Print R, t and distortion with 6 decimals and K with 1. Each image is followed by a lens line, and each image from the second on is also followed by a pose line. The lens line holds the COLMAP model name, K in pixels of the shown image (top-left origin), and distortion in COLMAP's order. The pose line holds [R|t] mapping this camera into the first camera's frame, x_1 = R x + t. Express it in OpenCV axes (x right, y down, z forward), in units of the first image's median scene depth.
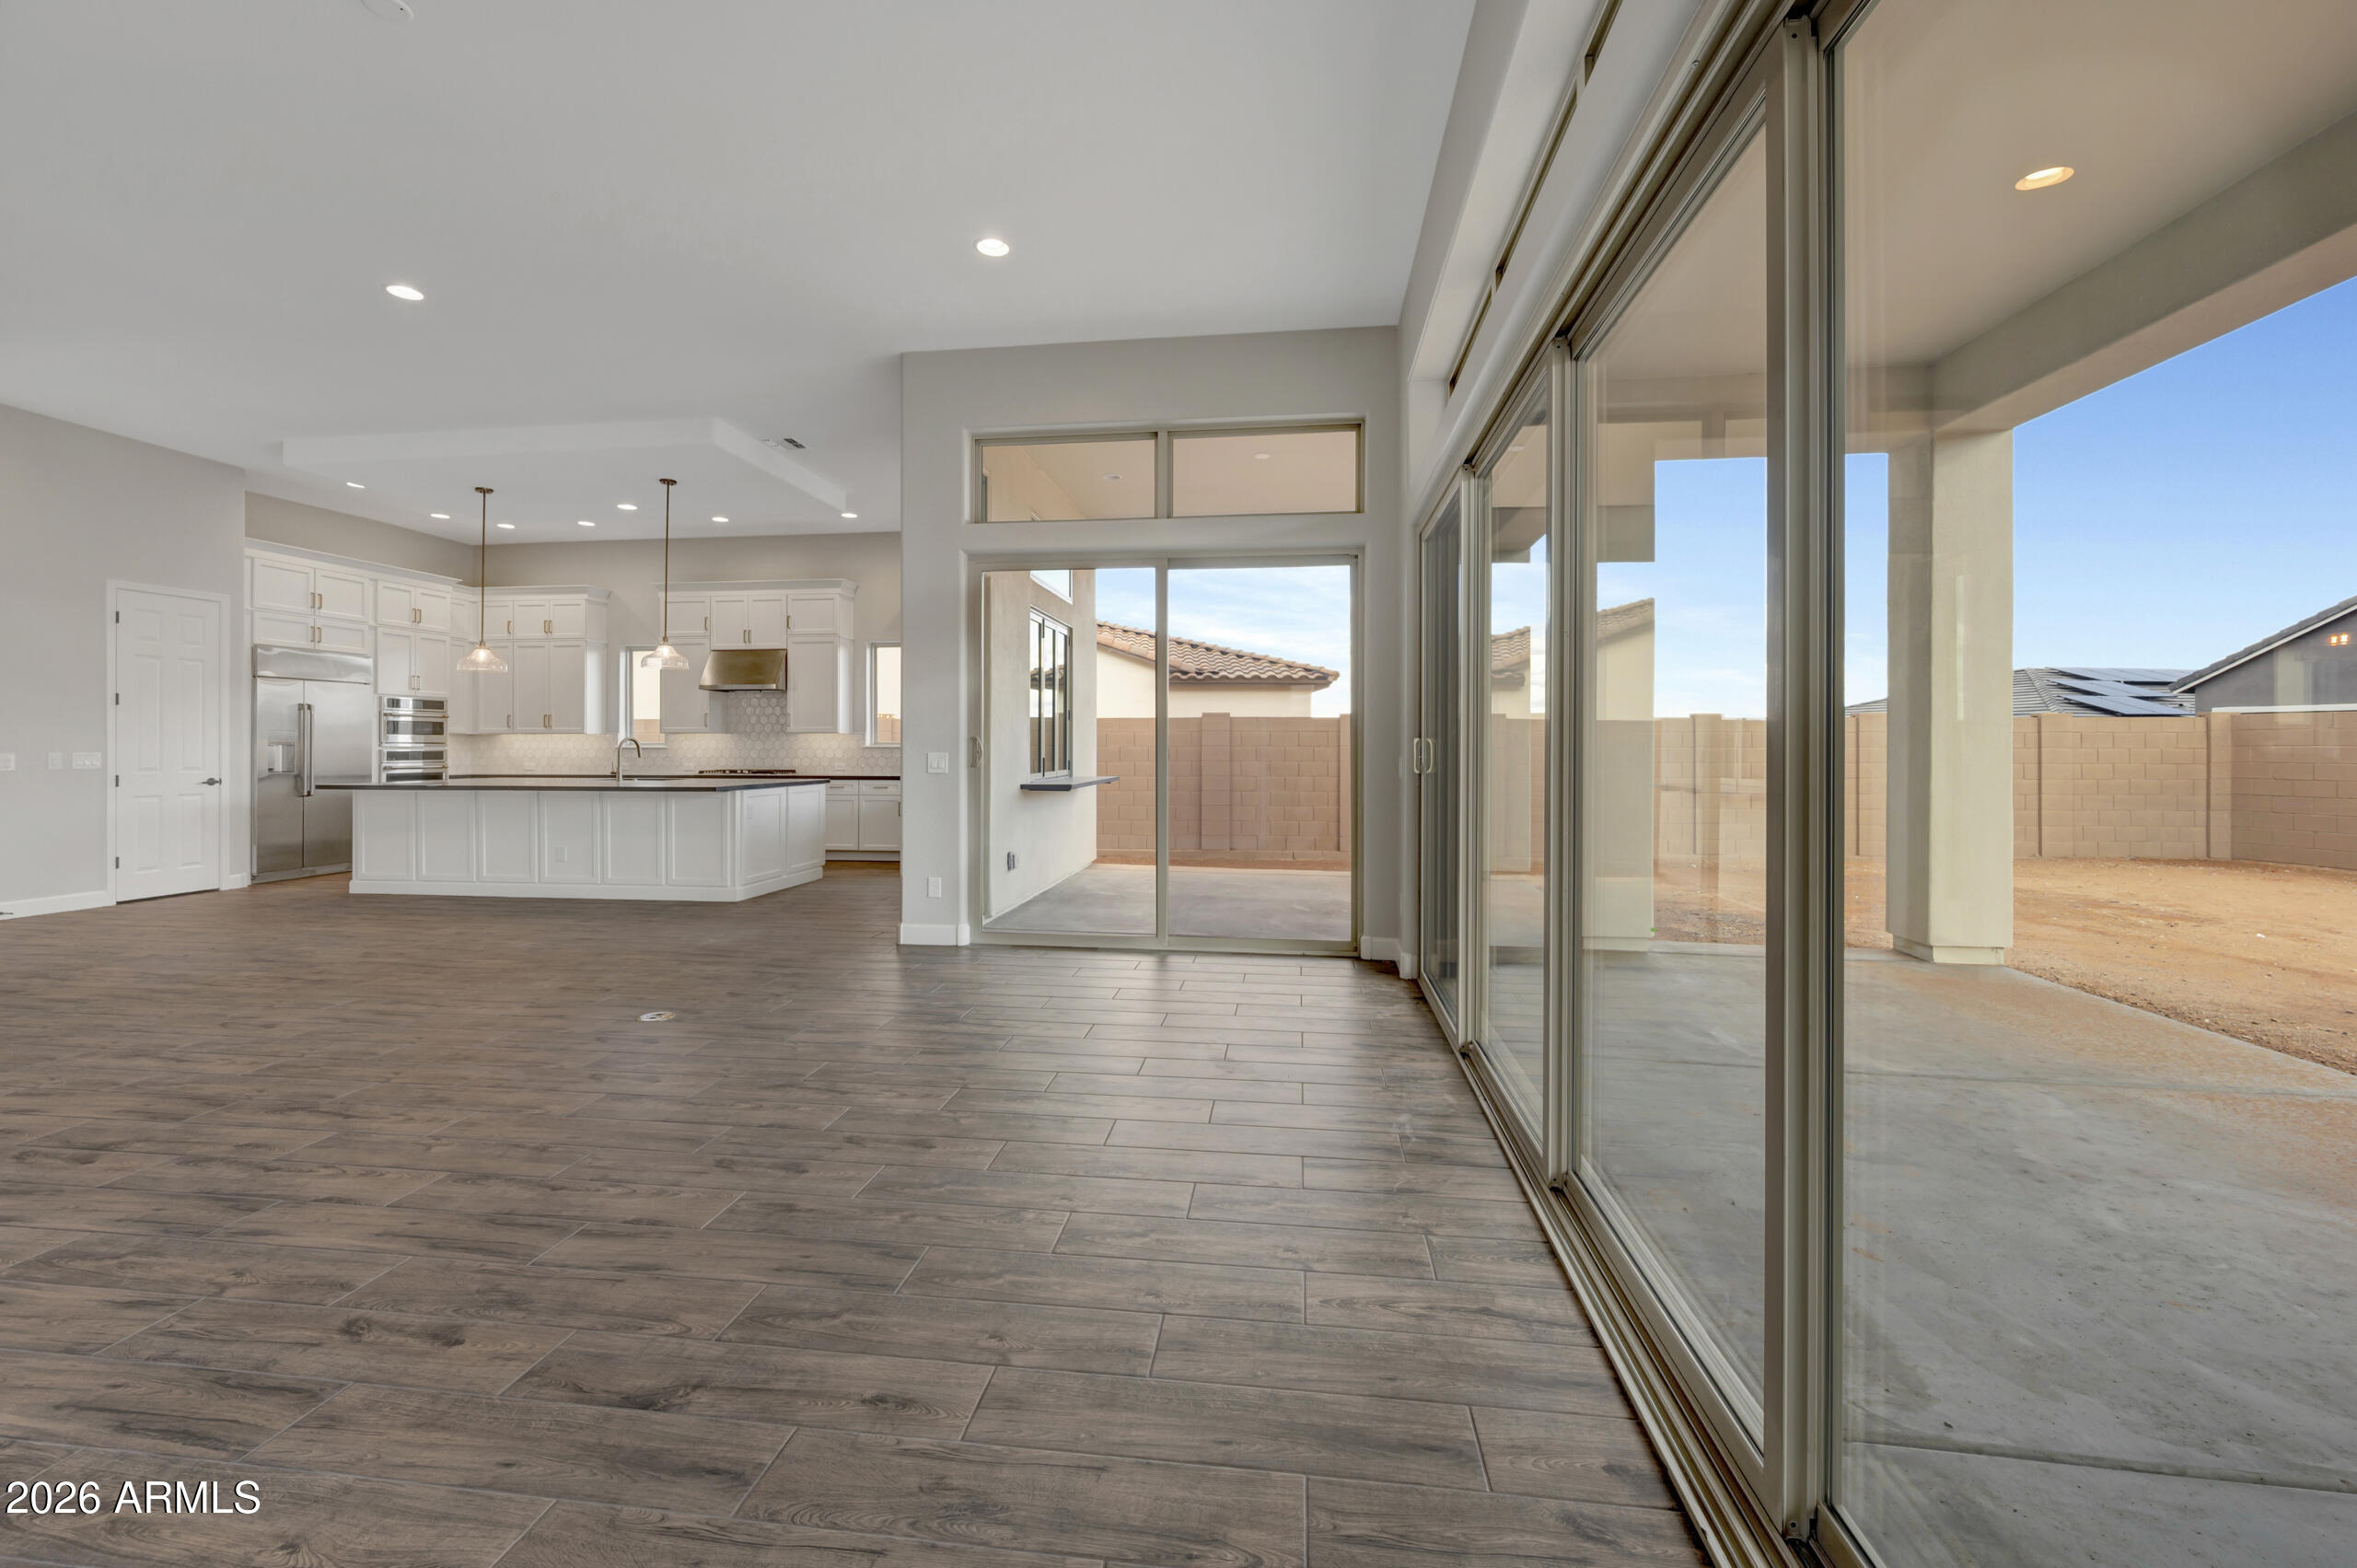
lens RADIAL K [[944.9, 0, 1173.5], [0, 944.9, 740.8], [0, 0, 1]] dist [0.001166, -0.000356]
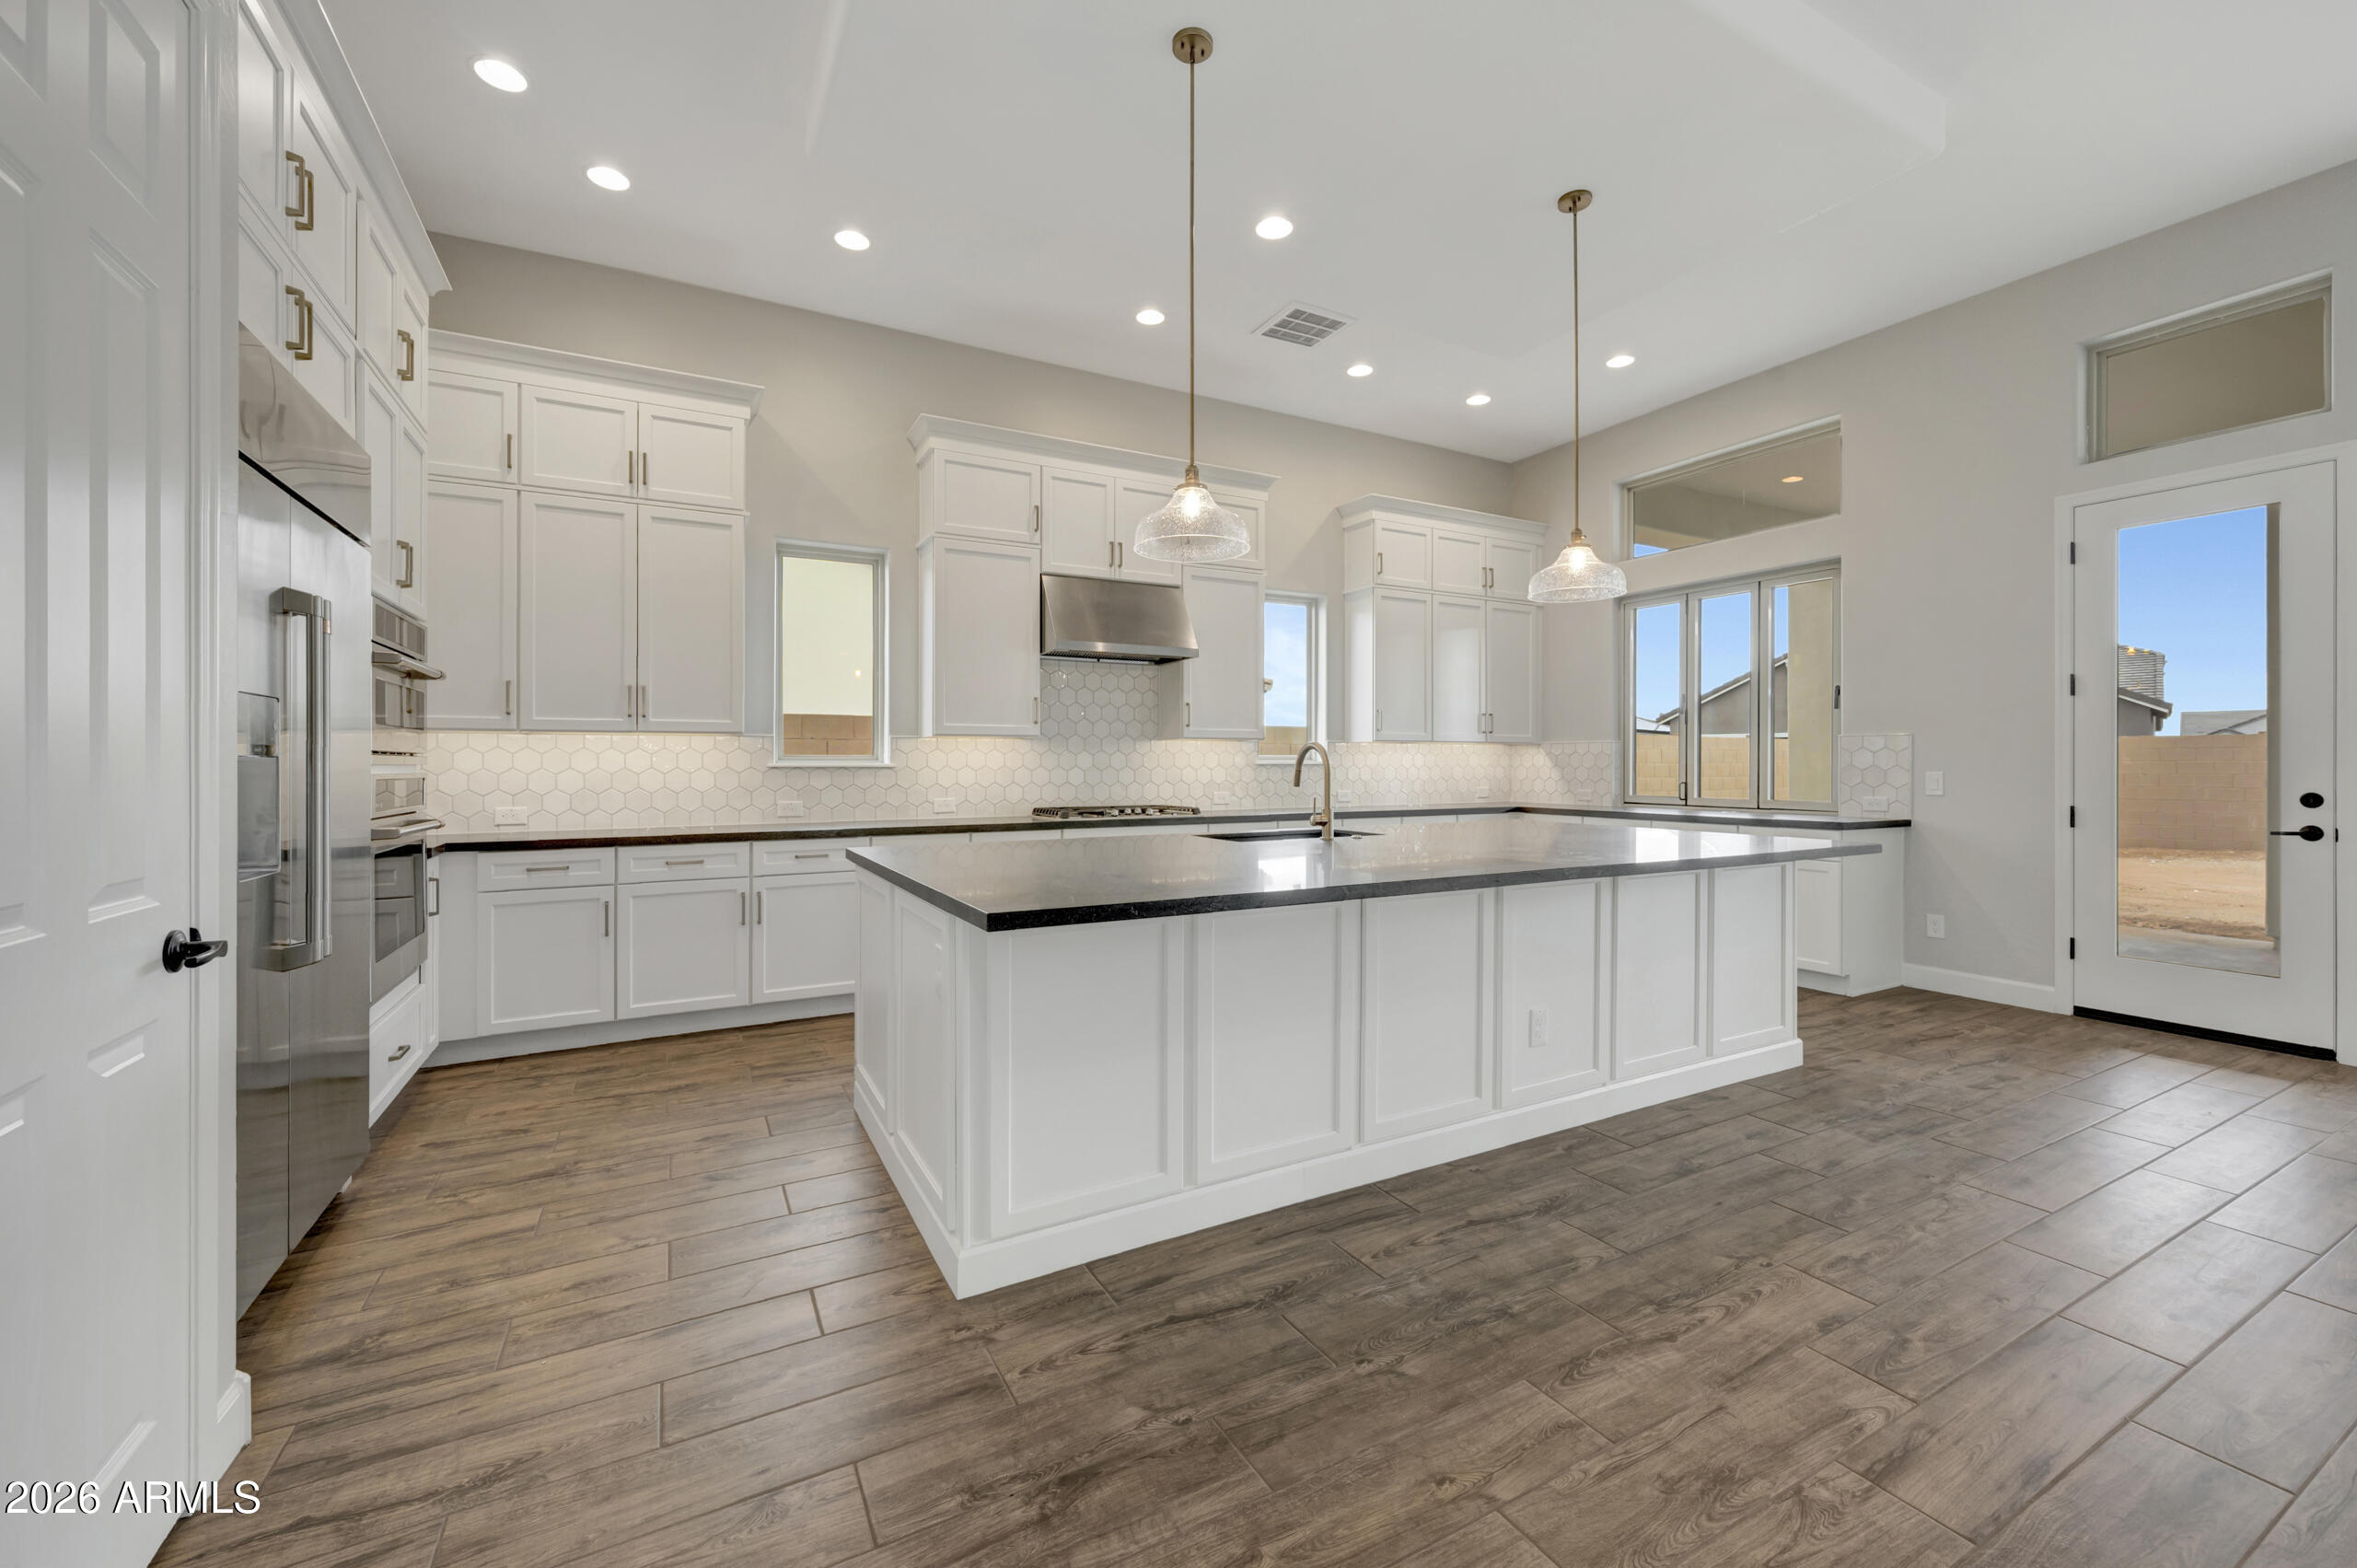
lens RADIAL K [[929.9, 0, 1178.2], [0, 929.9, 762.5], [0, 0, 1]] dist [0.000280, -0.000219]
pose [[0.808785, -0.001138, 0.588103, -0.704909], [-0.001746, 0.999989, 0.004336, 0.003285], [-0.588101, -0.004533, 0.808775, 0.538549]]
